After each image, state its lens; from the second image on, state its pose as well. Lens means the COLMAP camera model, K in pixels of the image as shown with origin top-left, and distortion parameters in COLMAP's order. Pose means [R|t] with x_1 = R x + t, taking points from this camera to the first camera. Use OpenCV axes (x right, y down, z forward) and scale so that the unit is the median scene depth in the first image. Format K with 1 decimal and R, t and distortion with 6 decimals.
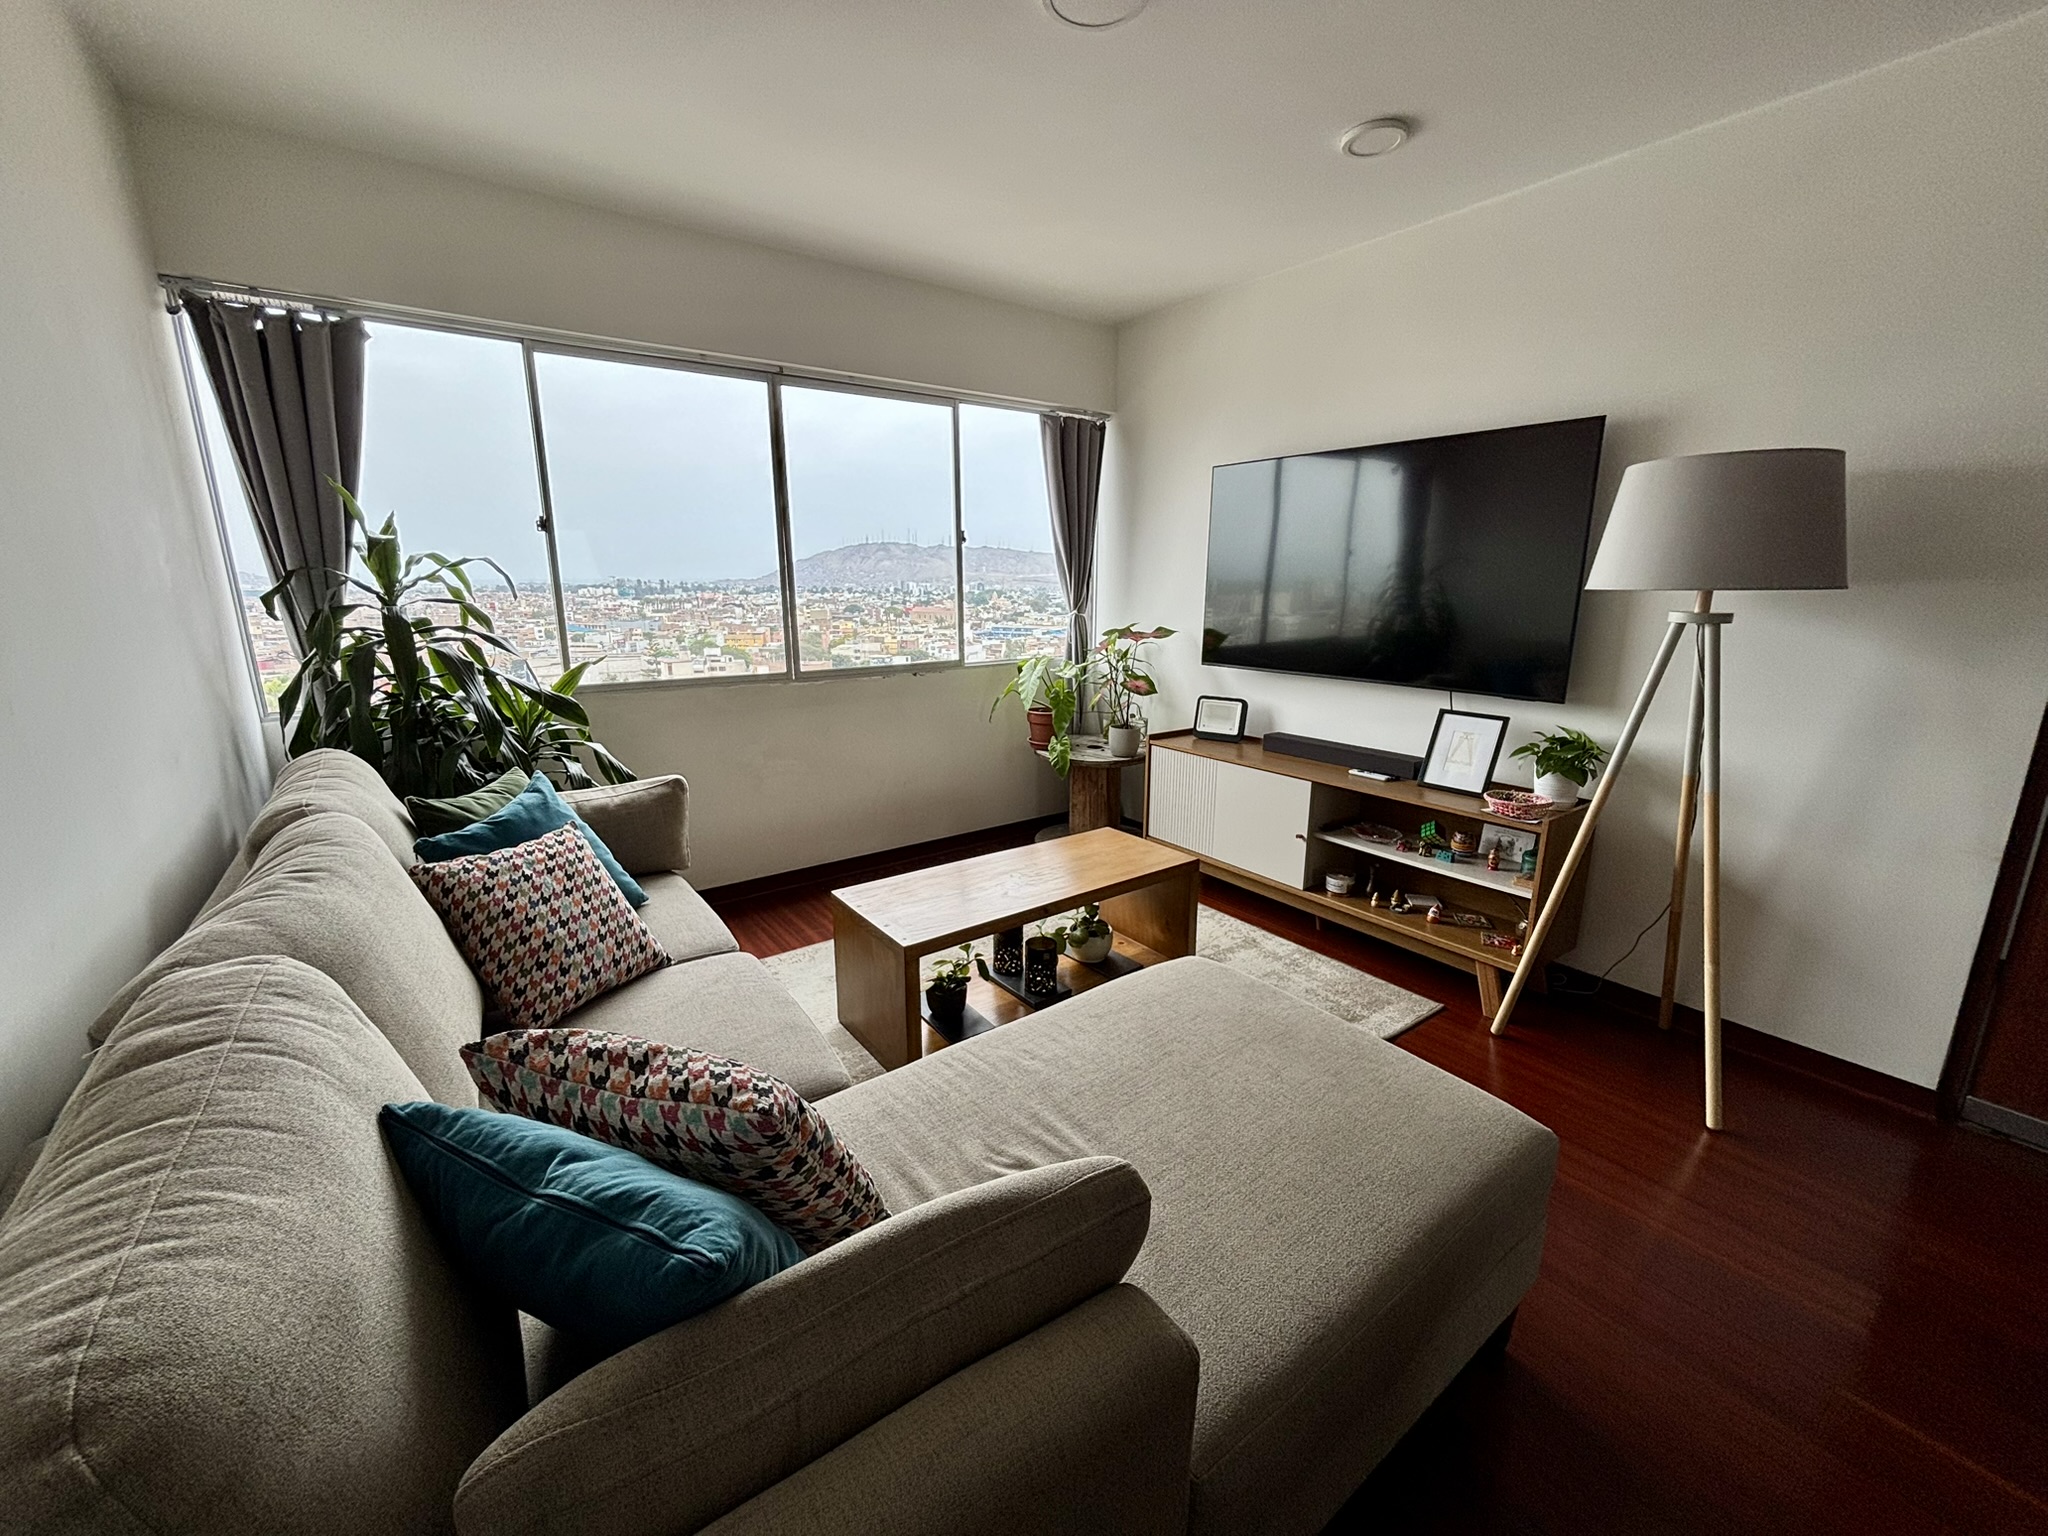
lens RADIAL K [[818.8, 0, 1024.0], [0, 818.8, 768.0], [0, 0, 1]] dist [-0.002229, -0.000247]
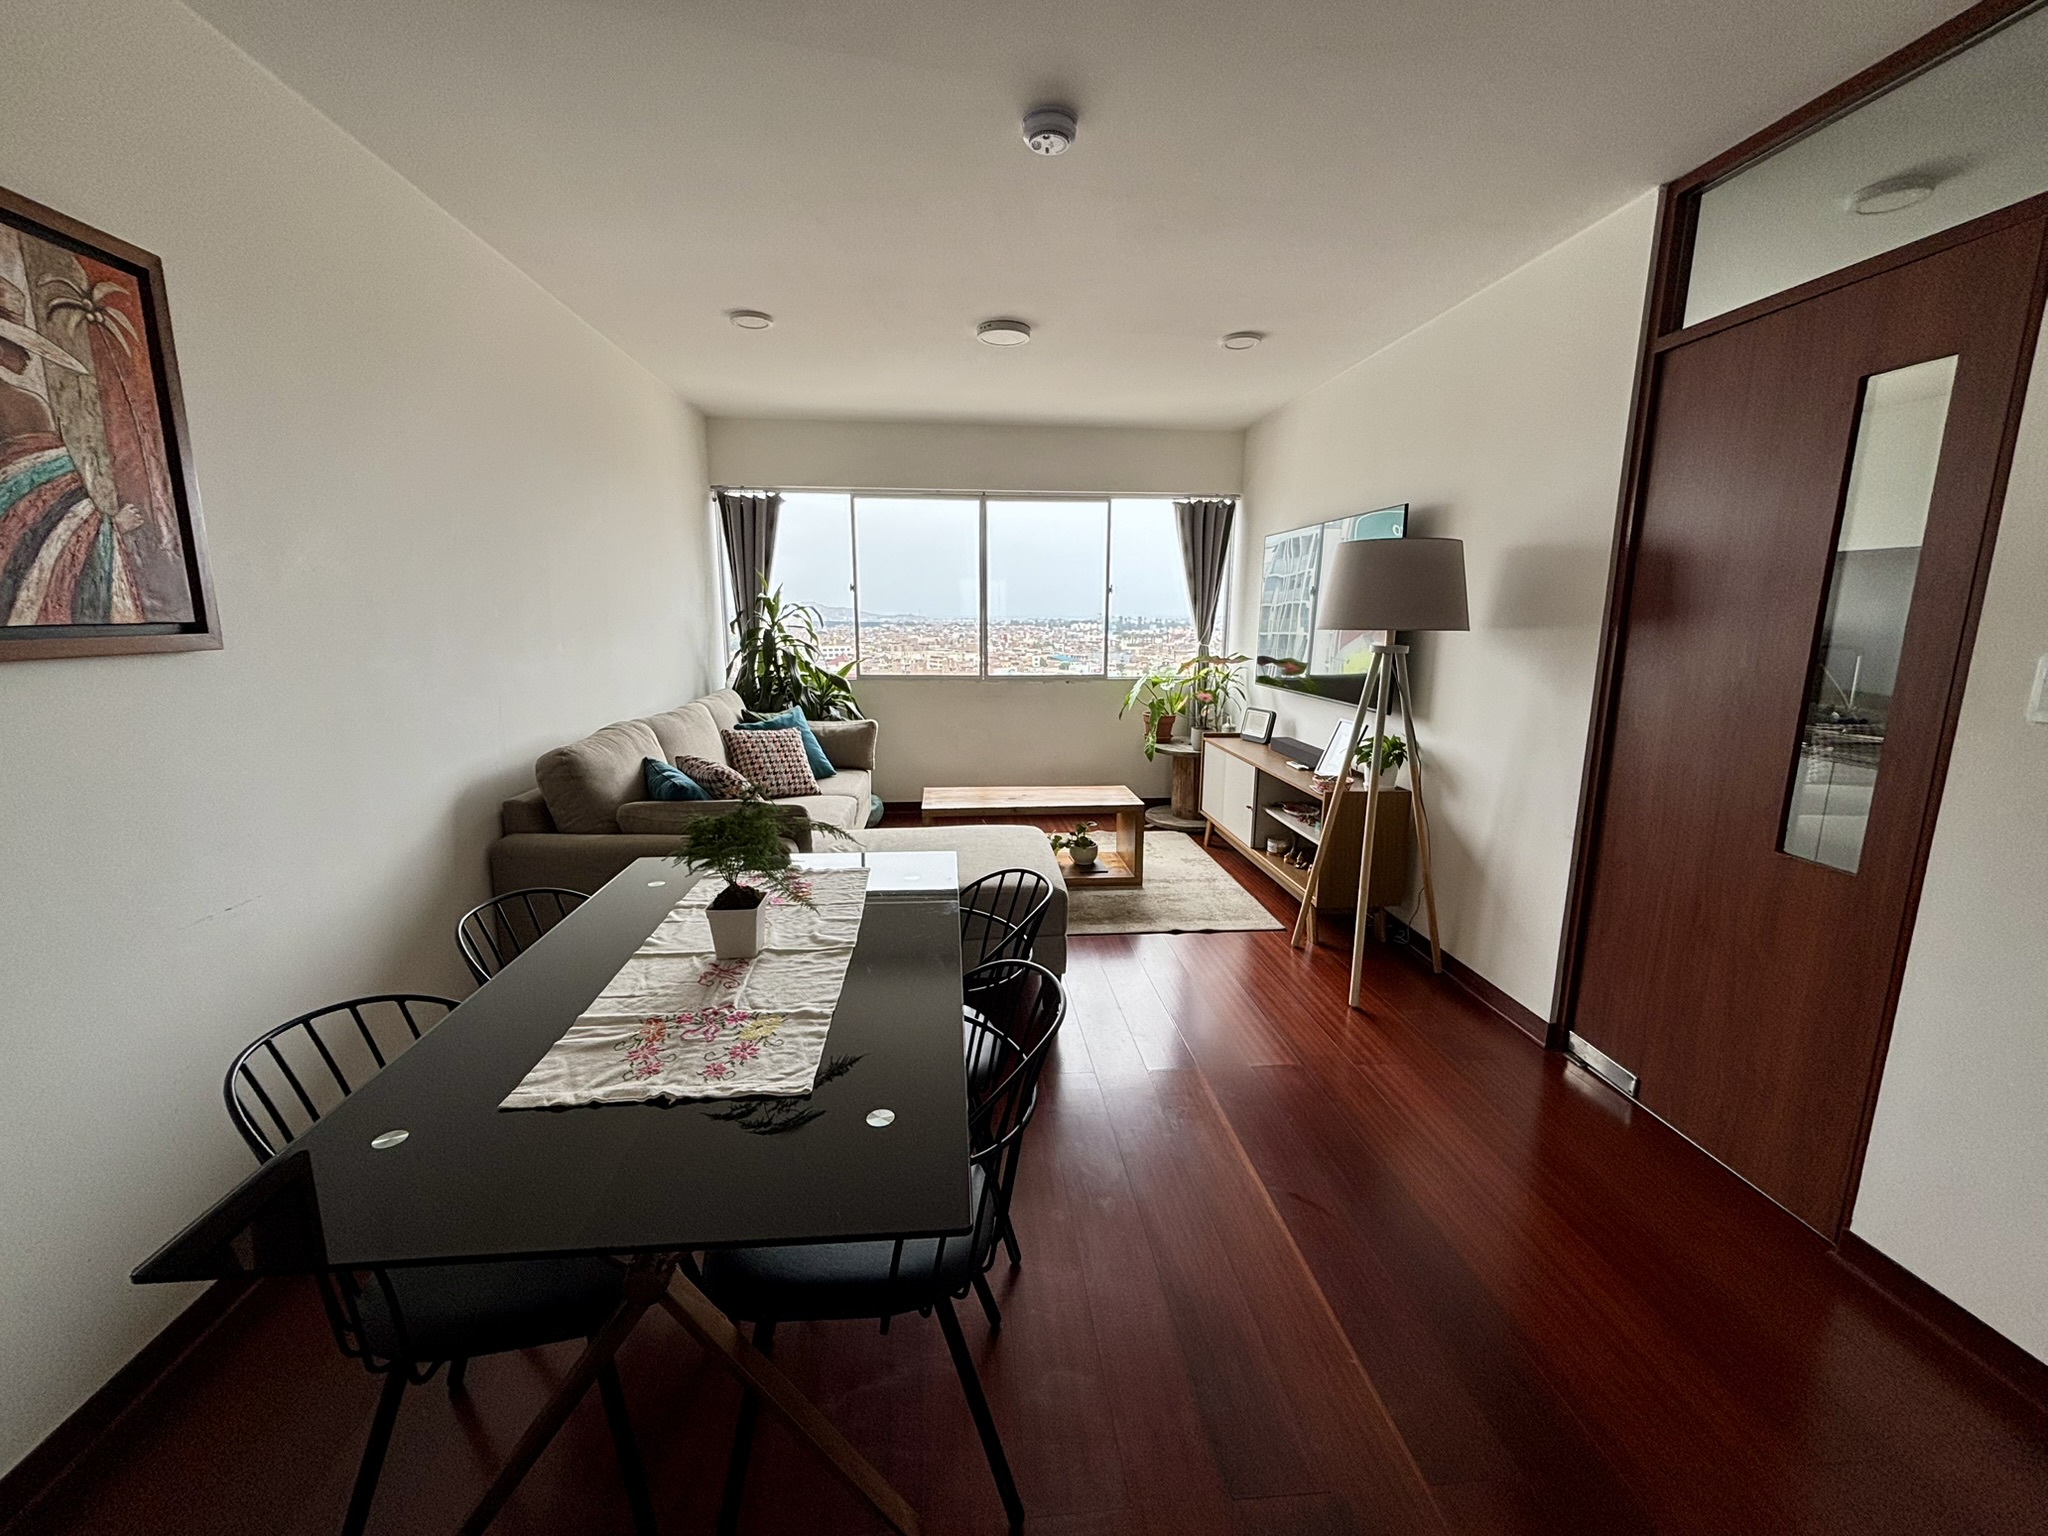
lens RADIAL K [[818.8, 0, 1024.0], [0, 818.8, 768.0], [0, 0, 1]] dist [-0.002229, -0.000247]
pose [[0.857338, 0.101361, -0.504675, 0.696095], [-0.123563, 0.992280, -0.010613, 0.079368], [0.499703, 0.071458, 0.863244, -0.372404]]
